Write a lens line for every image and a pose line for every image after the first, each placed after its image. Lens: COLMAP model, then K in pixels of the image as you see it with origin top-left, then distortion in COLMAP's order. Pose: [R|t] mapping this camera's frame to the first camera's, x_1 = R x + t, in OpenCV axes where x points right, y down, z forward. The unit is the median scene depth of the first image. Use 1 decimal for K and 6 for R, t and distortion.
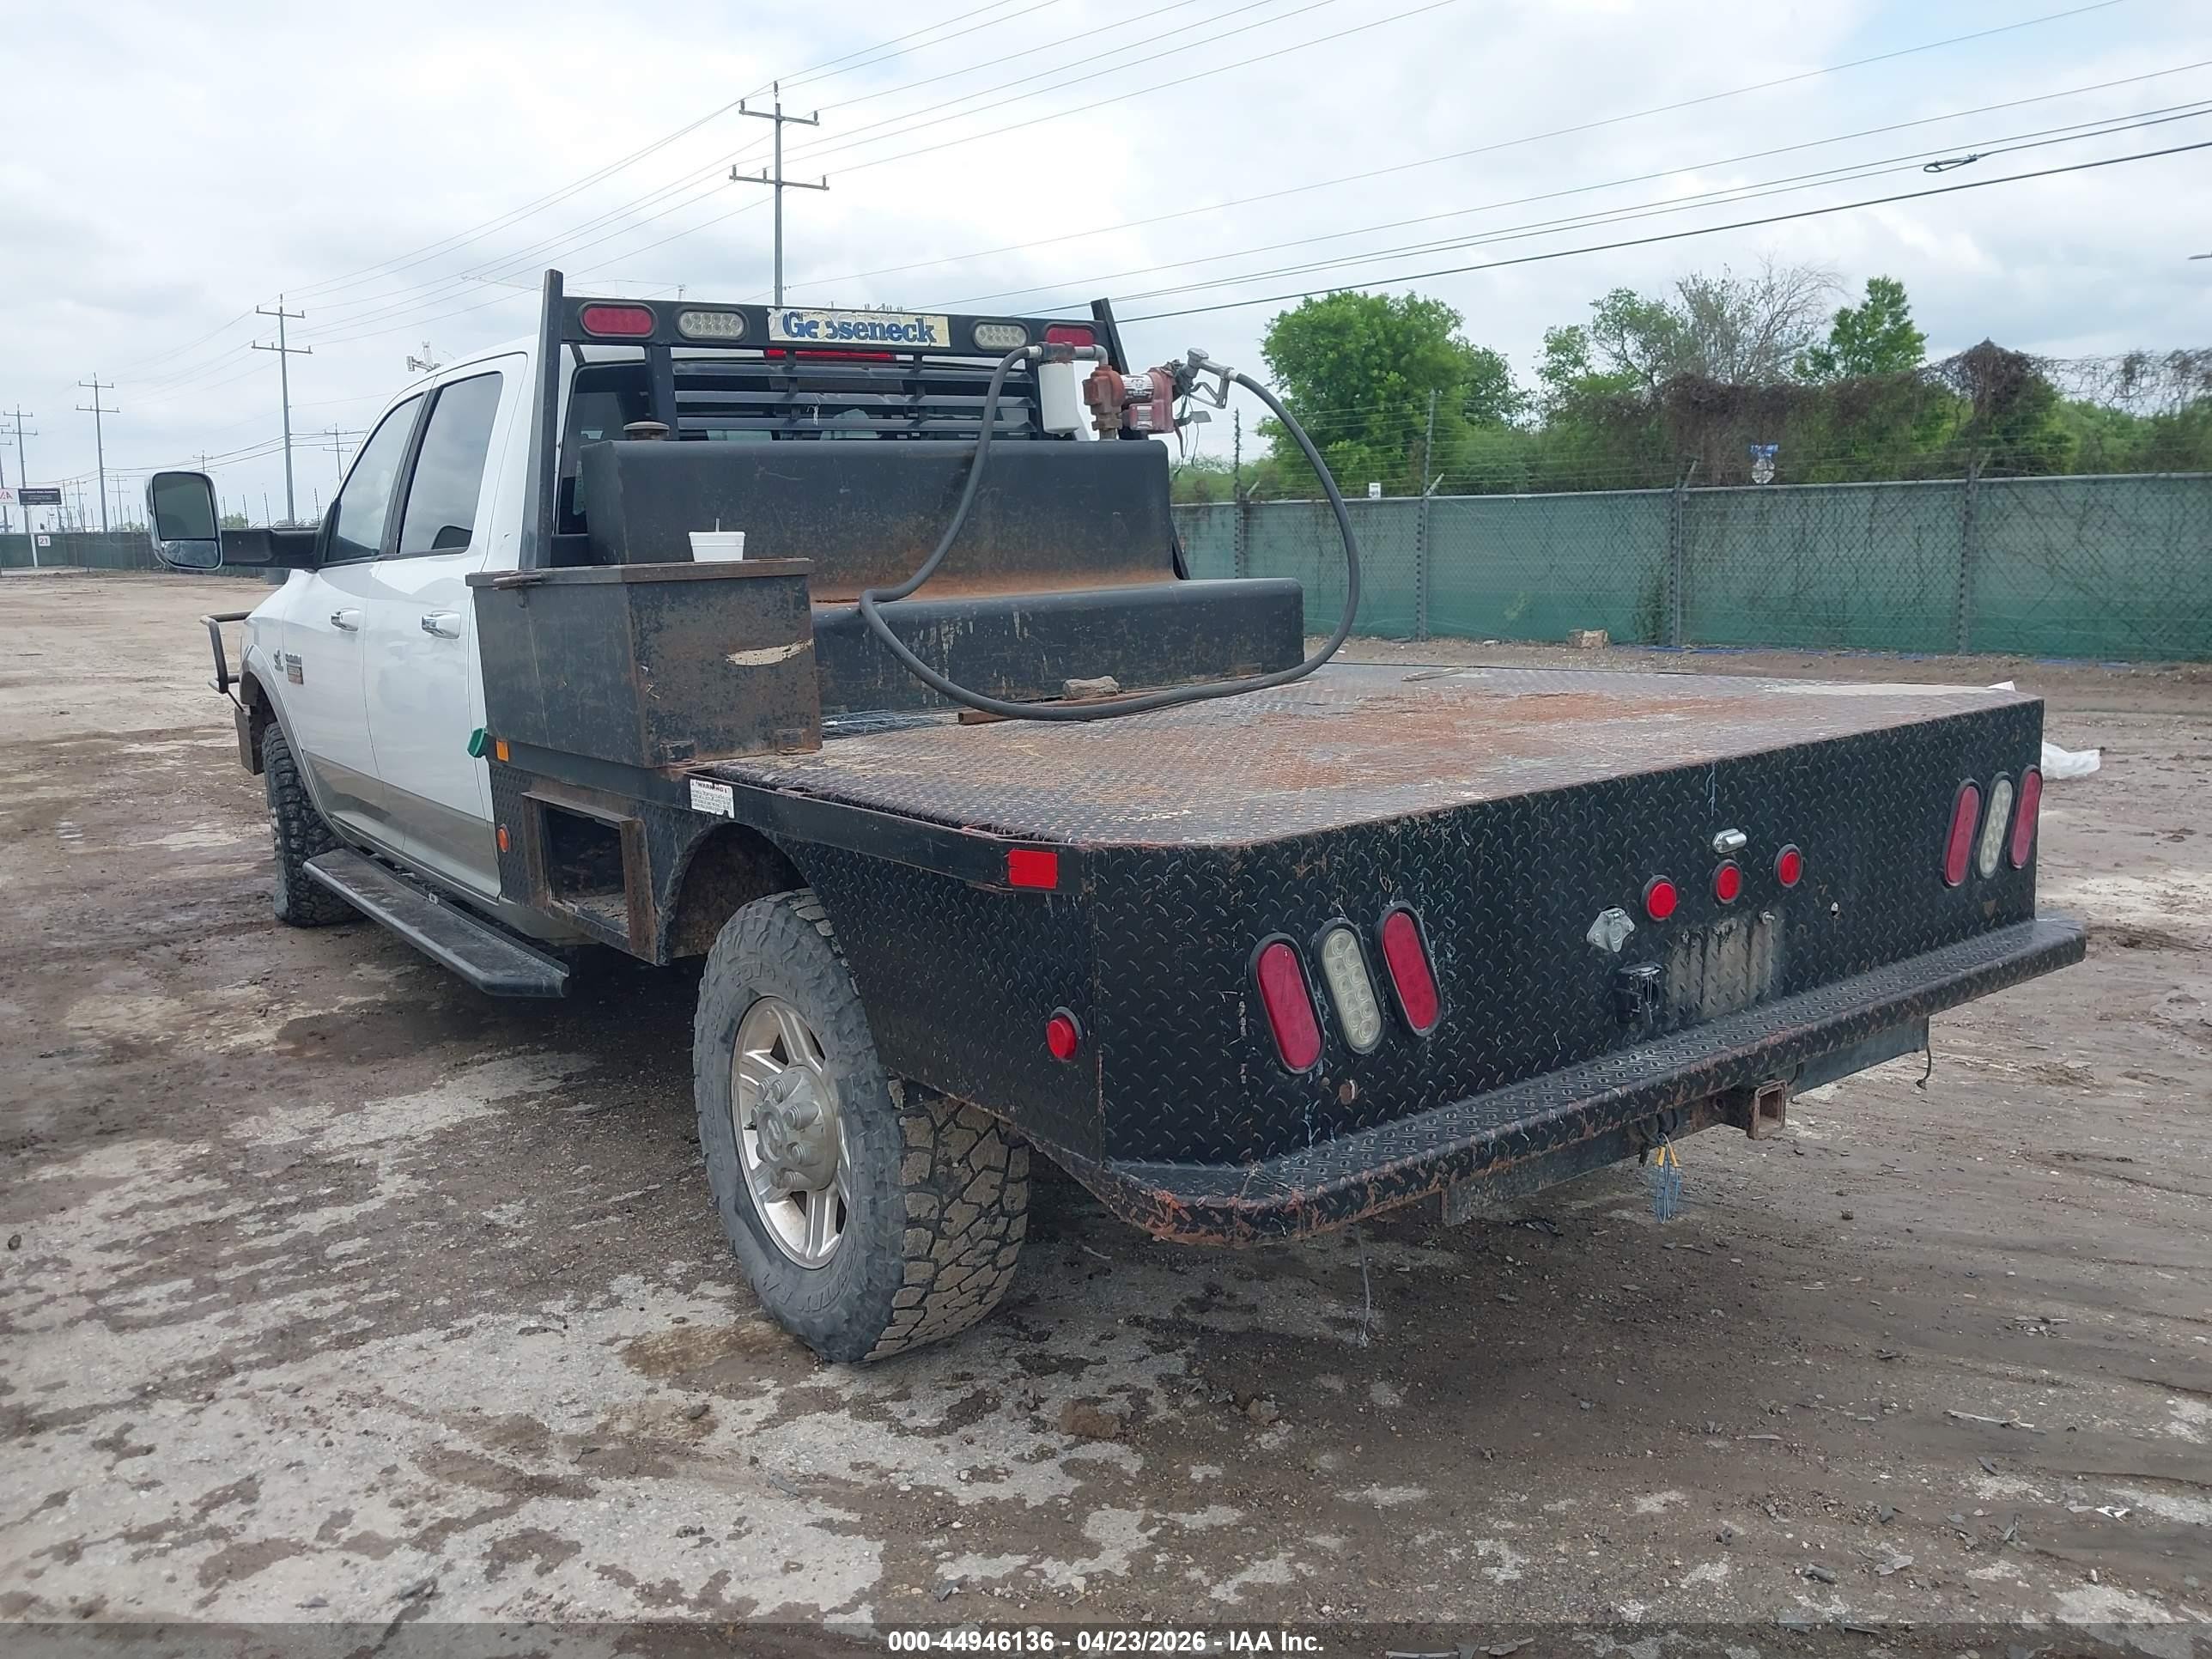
lens RADIAL K [[1741.0, 0, 1108.0], [0, 1741.0, 873.2], [0, 0, 1]] dist [0.053935, -0.012618]
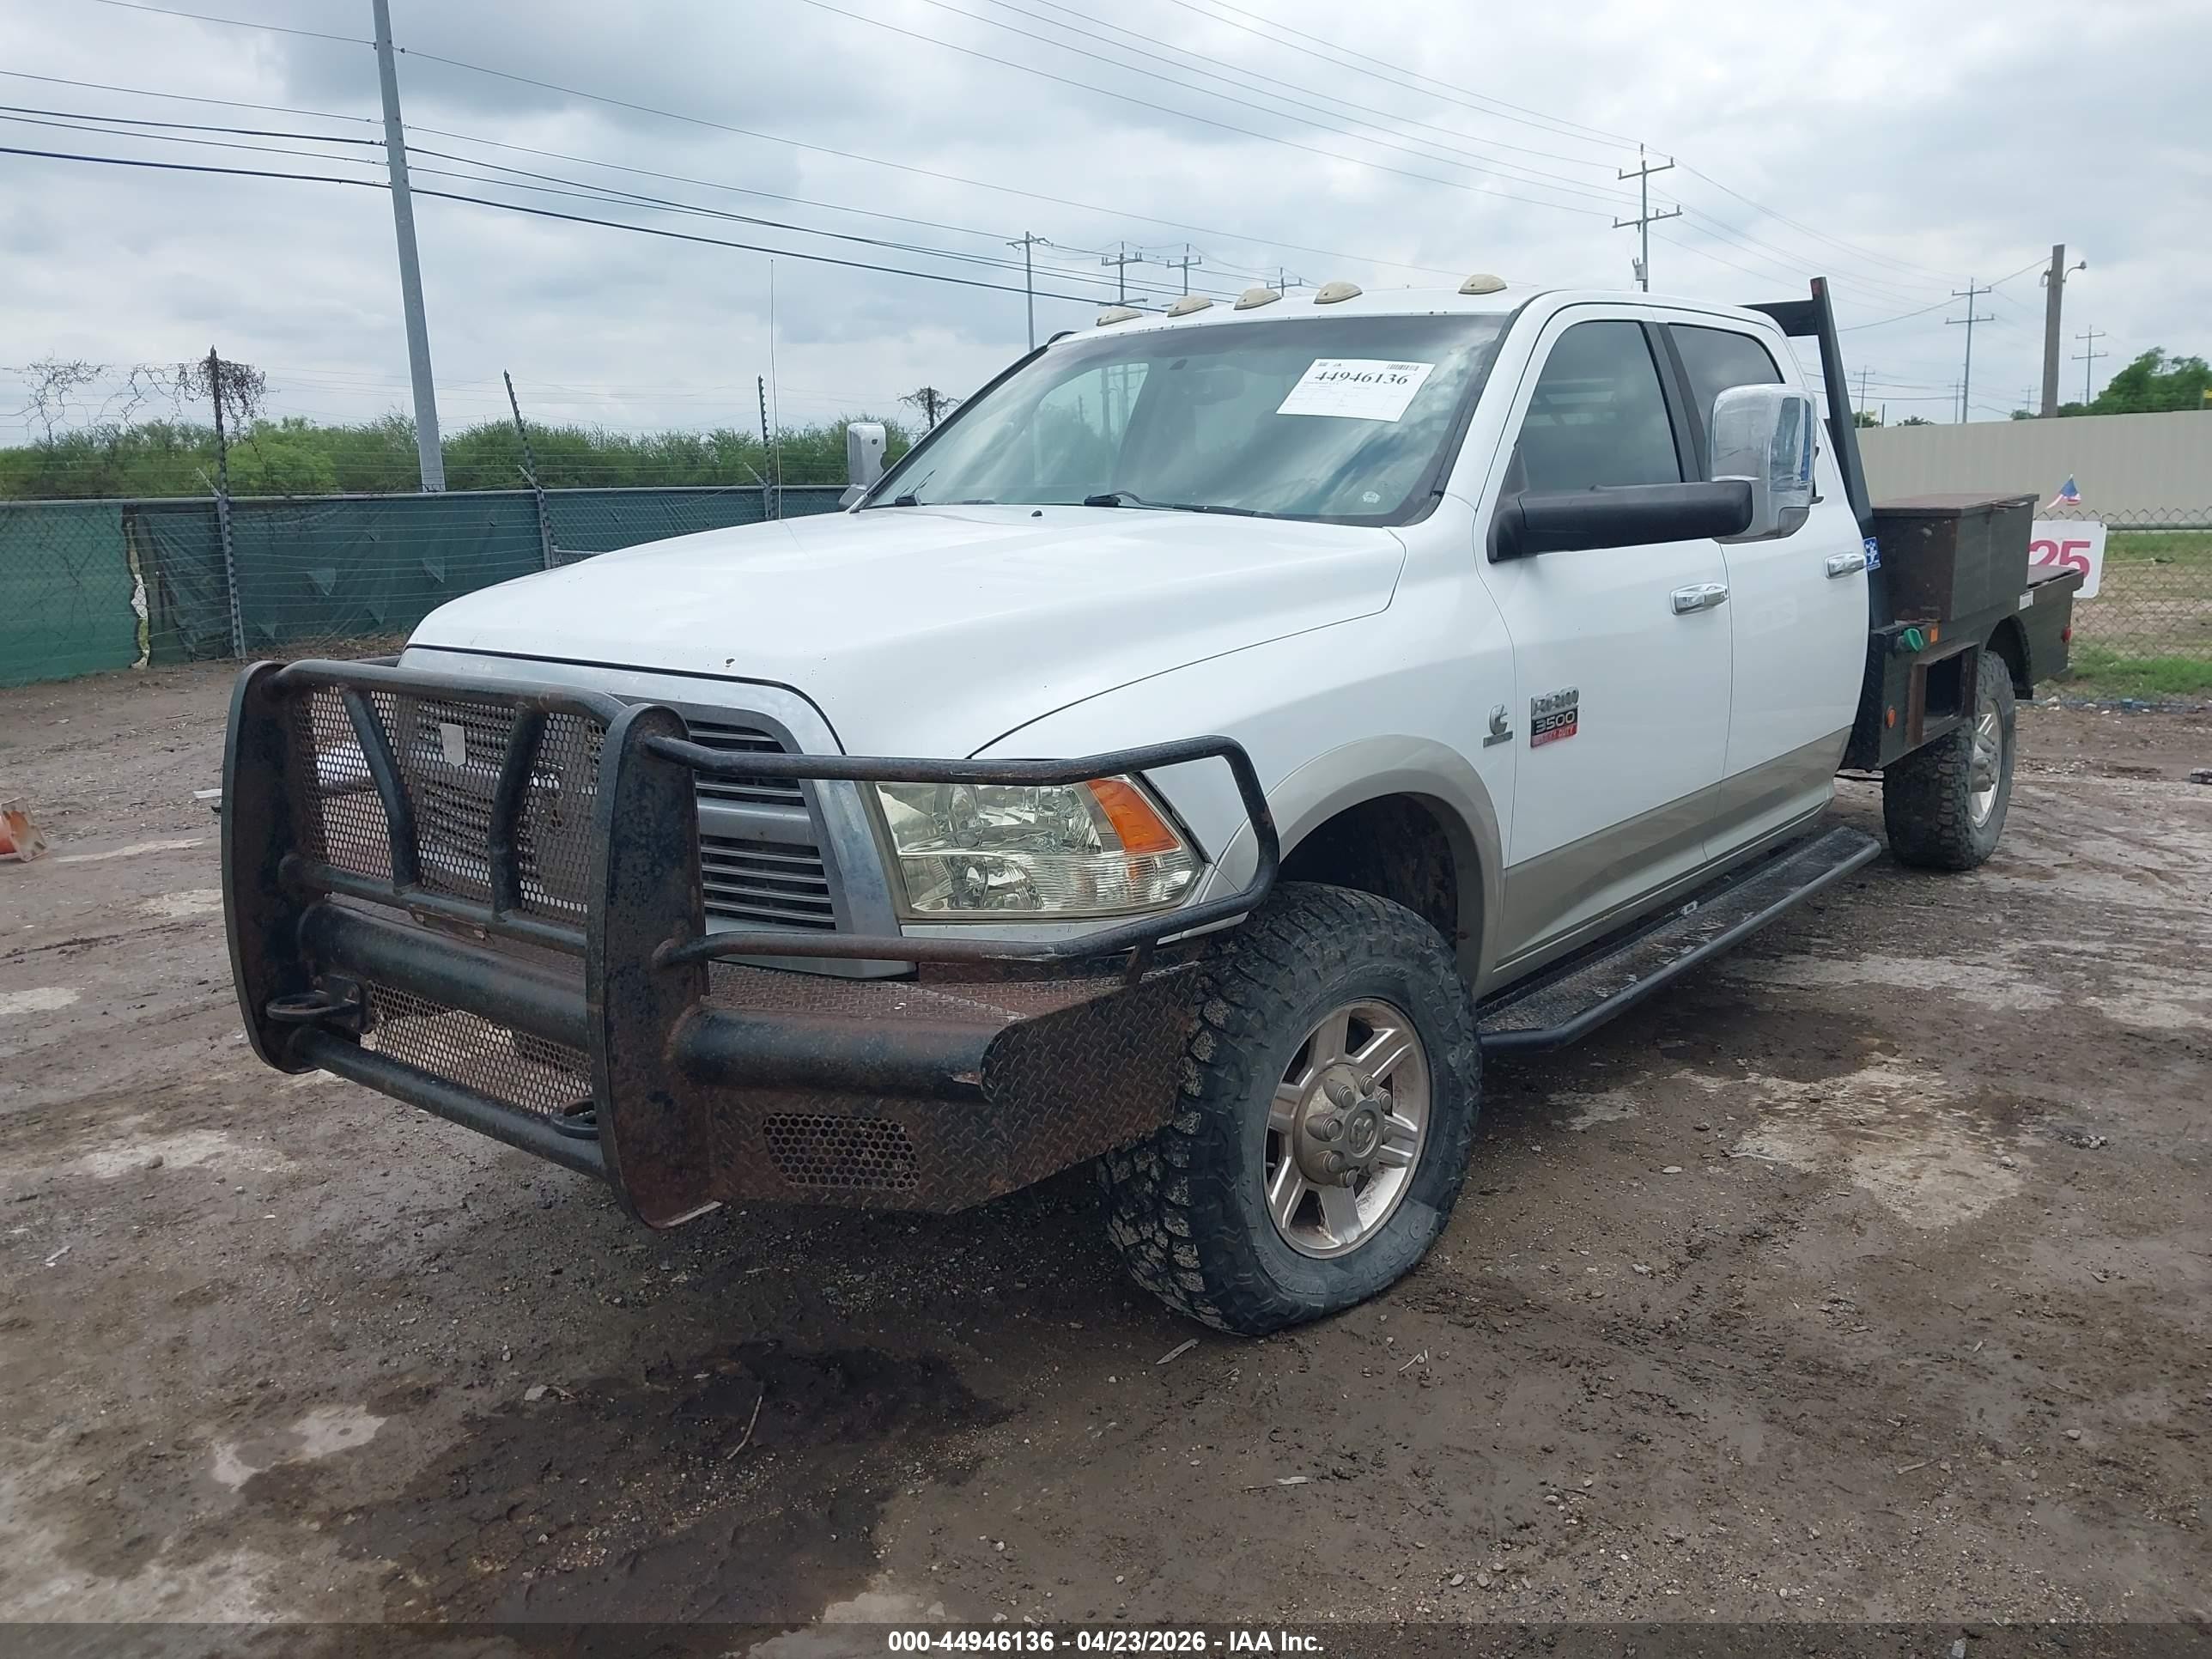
lens RADIAL K [[1741.0, 0, 1108.0], [0, 1741.0, 873.2], [0, 0, 1]] dist [0.053935, -0.012618]
pose [[-0.273495, -0.172121, 0.946348, -1.629825], [0.227887, 0.944253, 0.237599, -0.399876], [-0.934488, 0.280642, -0.219024, 2.100263]]
